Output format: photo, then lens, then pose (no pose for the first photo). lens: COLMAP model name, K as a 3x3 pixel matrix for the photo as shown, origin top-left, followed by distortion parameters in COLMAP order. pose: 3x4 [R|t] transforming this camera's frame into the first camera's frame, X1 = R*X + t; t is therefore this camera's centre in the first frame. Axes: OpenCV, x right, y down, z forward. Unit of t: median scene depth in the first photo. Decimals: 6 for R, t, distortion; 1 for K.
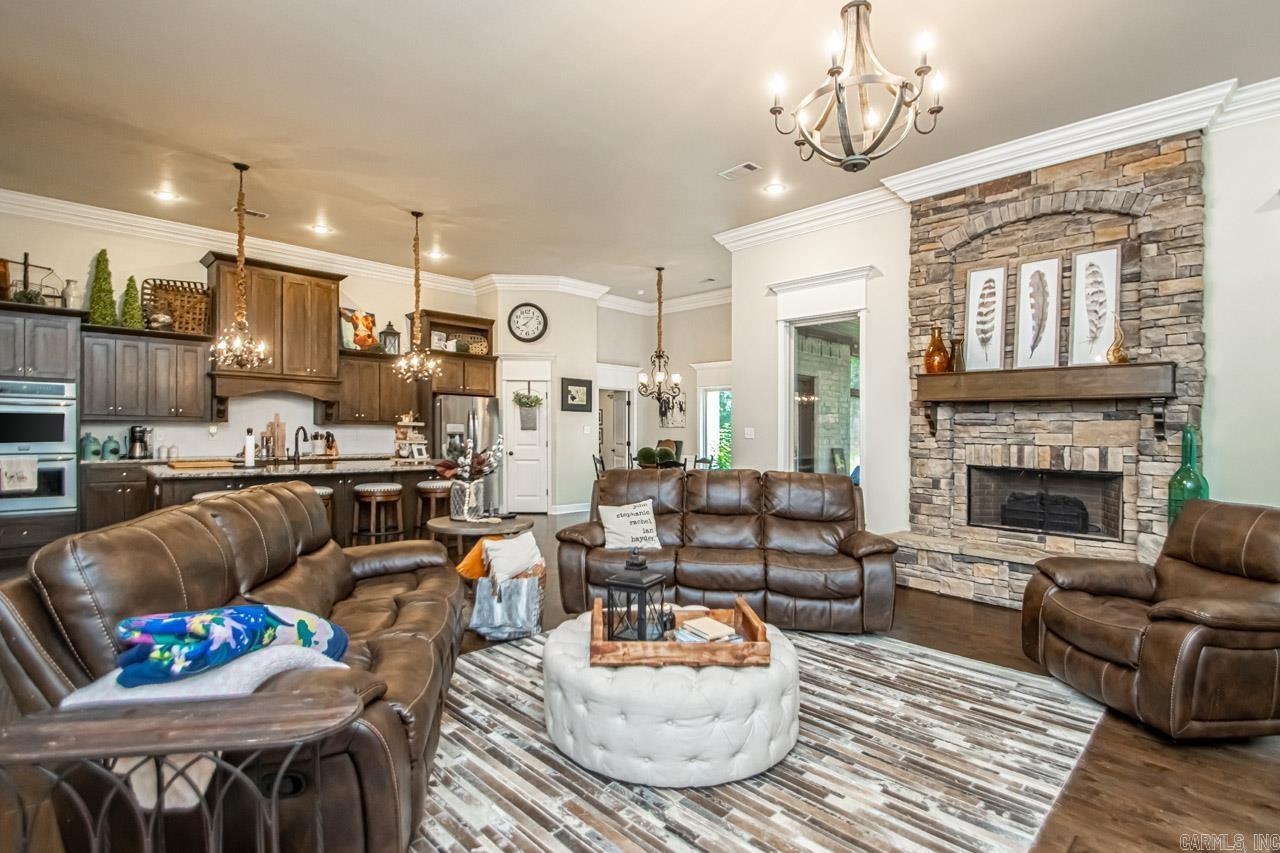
lens RADIAL K [[607.0, 0, 662.5], [0, 607.0, 425.9], [0, 0, 1]] dist [0.028786, -0.020591]
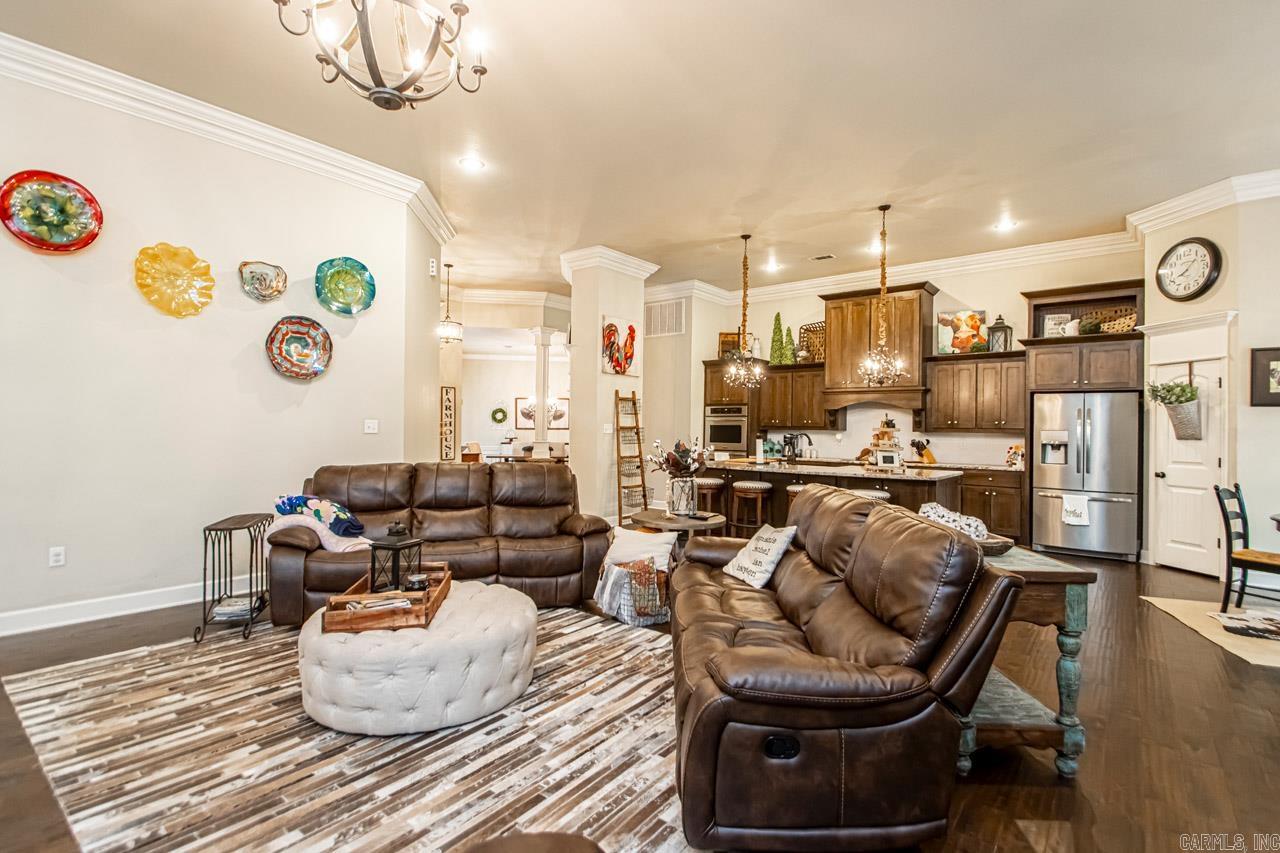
lens RADIAL K [[617.8, 0, 655.1], [0, 617.8, 428.0], [0, 0, 1]] dist [0.025662, -0.023933]
pose [[0.104790, -0.014152, -0.994394, 0.454296], [-0.005870, 0.999873, -0.014849, 0.009271], [0.994477, 0.007393, 0.104694, 0.487327]]
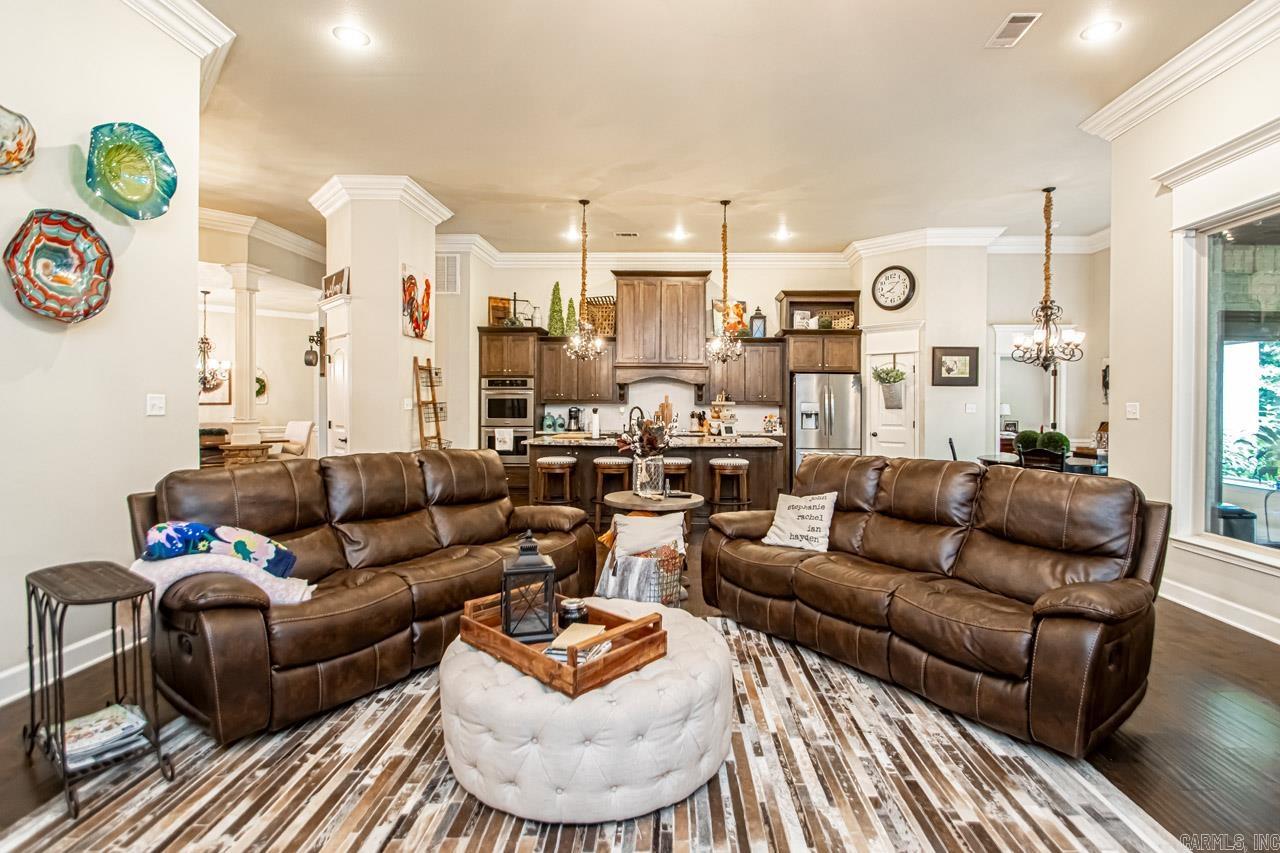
lens RADIAL K [[629.8, 0, 681.7], [0, 629.8, 409.8], [0, 0, 1]] dist [0.005506, -0.000871]
pose [[0.694856, -0.004281, -0.719136, 0.285862], [0.008577, 0.999960, 0.002335, 0.004369], [0.719098, -0.007790, 0.694865, 0.173812]]
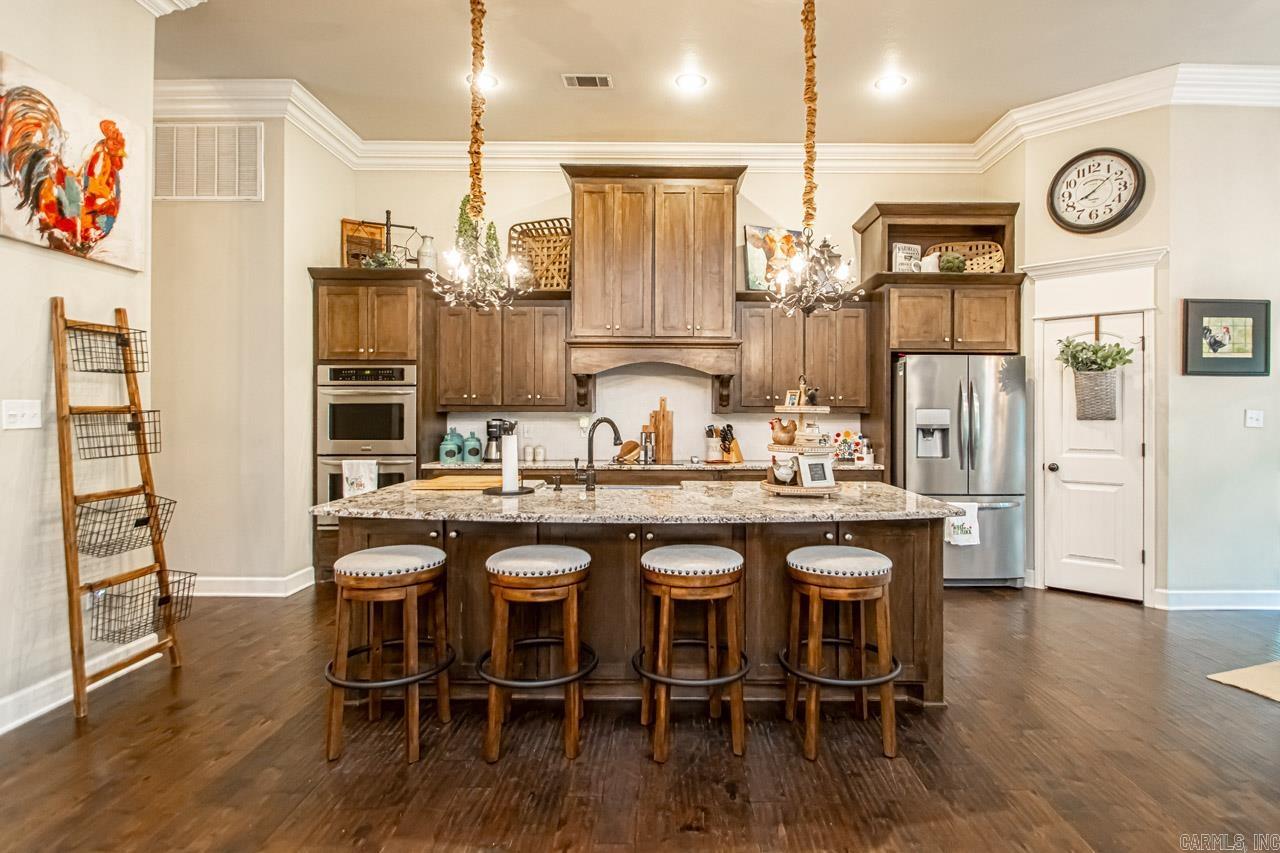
lens RADIAL K [[643.3, 0, 670.0], [0, 643.3, 417.7], [0, 0, 1]] dist [0.011500, -0.021241]
pose [[0.699623, -0.007296, -0.714475, -0.121982], [0.012139, 0.999925, 0.001676, 0.000451], [0.714409, -0.009846, 0.699659, 0.529139]]
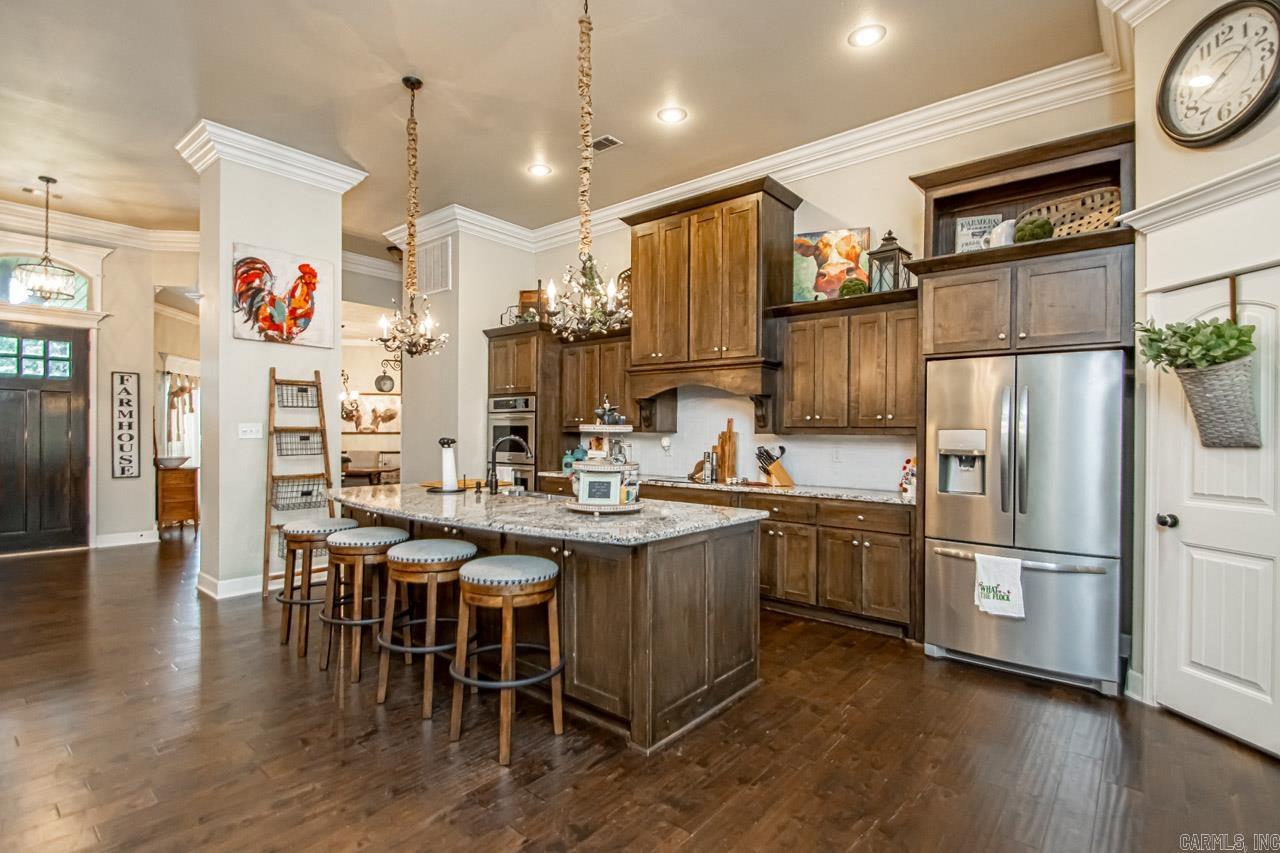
lens RADIAL K [[610.0, 0, 655.8], [0, 610.0, 436.0], [0, 0, 1]] dist [0.019154, -0.020651]
pose [[0.076946, -0.010454, -0.996980, 0.052112], [-0.001945, 0.999942, -0.010635, 0.006424], [0.997033, 0.002758, 0.076921, 0.900721]]
